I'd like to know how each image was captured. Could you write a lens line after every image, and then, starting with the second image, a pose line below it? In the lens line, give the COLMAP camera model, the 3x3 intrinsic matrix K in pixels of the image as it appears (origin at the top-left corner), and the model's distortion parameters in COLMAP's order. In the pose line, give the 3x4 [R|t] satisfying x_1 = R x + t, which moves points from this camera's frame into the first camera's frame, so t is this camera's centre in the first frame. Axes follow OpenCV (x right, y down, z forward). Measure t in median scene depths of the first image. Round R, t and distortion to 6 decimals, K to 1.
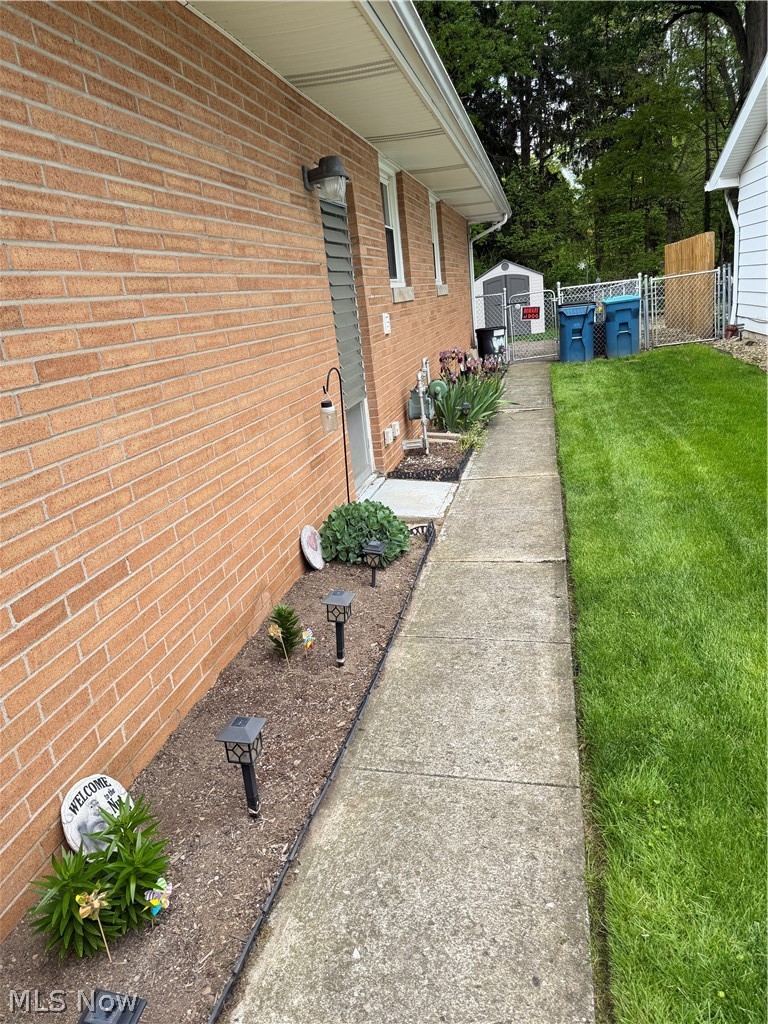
lens RADIAL K [[734.2, 0, 385.0], [0, 734.2, 512.9], [0, 0, 1]] dist [0.059147, -0.079572]
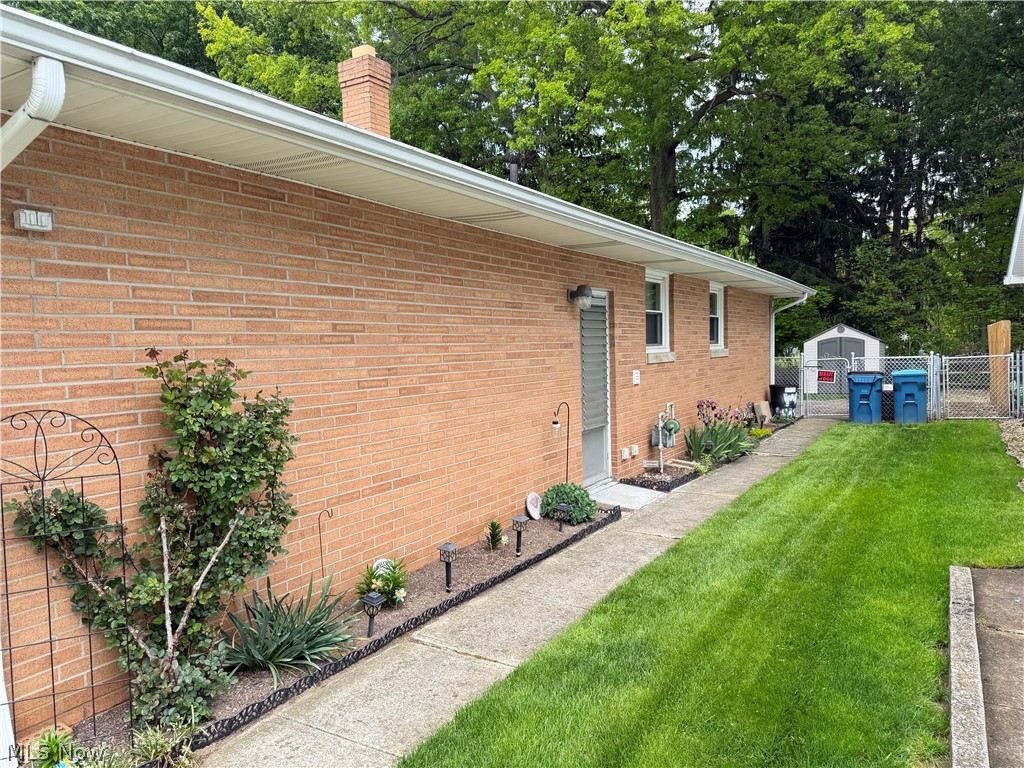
lens RADIAL K [[734.2, 0, 511.7], [0, 734.2, 387.4], [0, 0, 1]] dist [0.059147, -0.079572]
pose [[0.944202, 0.102146, -0.313126, 0.359752], [-0.164601, 0.969802, -0.179974, 0.098641], [0.285287, 0.221472, 0.932503, -0.657430]]
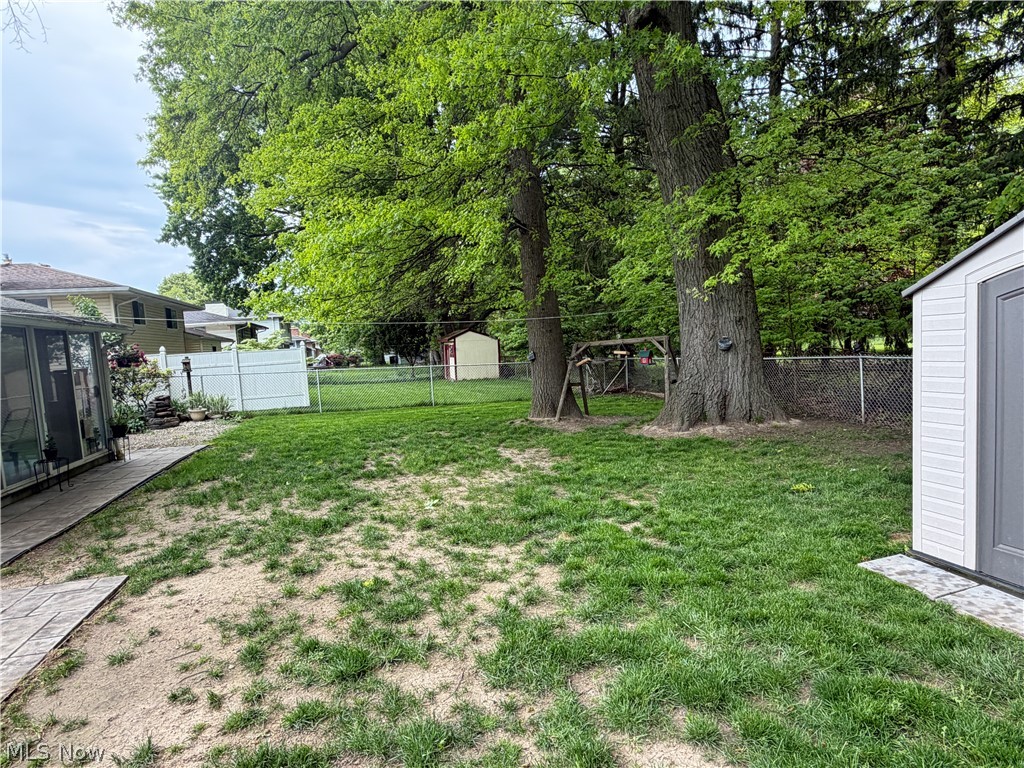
lens RADIAL K [[600.9, 0, 515.5], [0, 600.9, 386.6], [0, 0, 1]] dist [0.005933, 0.000720]
pose [[0.456240, 0.154716, -0.876304, 1.364279], [-0.243302, 0.968934, 0.044398, -1.665572], [0.855949, 0.192951, 0.479709, 5.214063]]
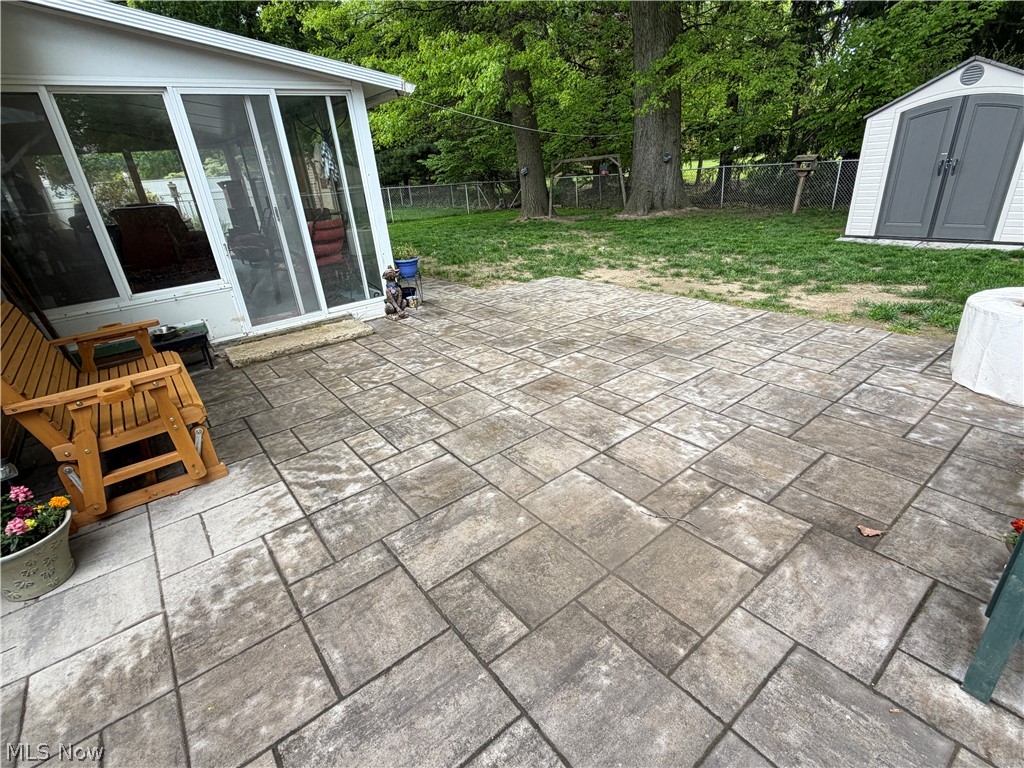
lens RADIAL K [[503.3, 0, 508.7], [0, 503.3, 380.3], [0, 0, 1]] dist [0.015815, -0.000291]
pose [[0.766683, 0.309056, -0.562744, 1.104015], [-0.196292, 0.947379, 0.252868, -1.166676], [0.611283, -0.083407, 0.787005, 3.650817]]
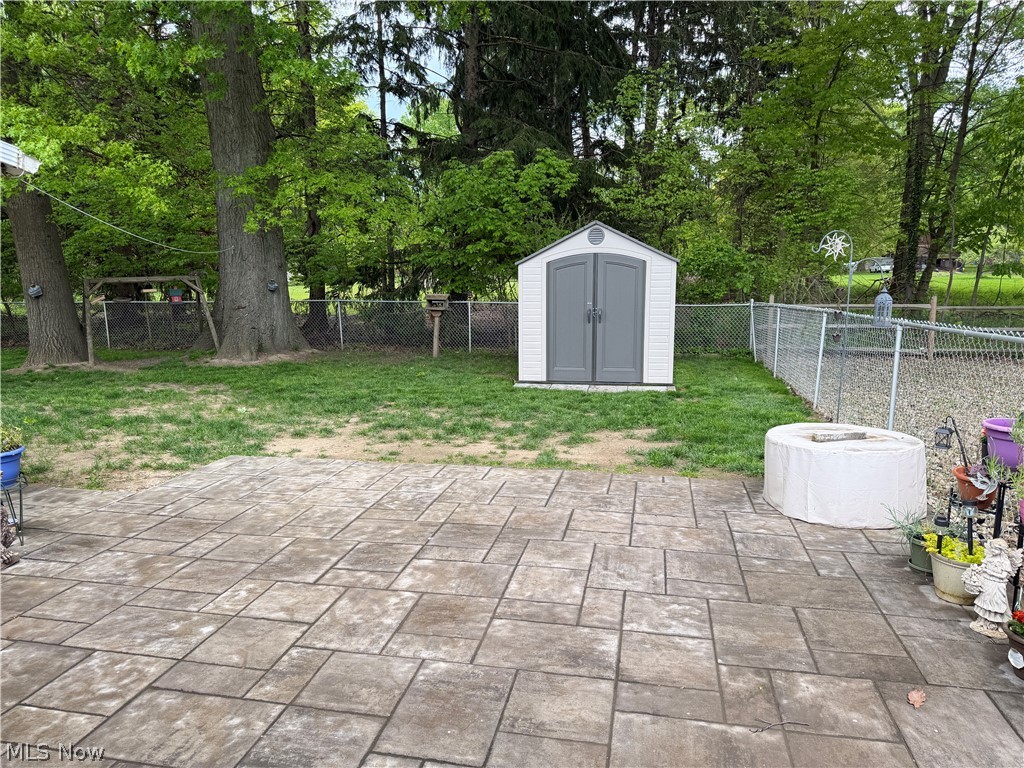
lens RADIAL K [[734.2, 0, 514.7], [0, 734.2, 379.8], [0, 0, 1]] dist [0.059147, -0.079572]
pose [[0.993387, 0.110329, 0.031769, 0.665171], [-0.105142, 0.985350, -0.134274, -1.107732], [-0.046118, 0.130046, 0.990435, 3.483747]]
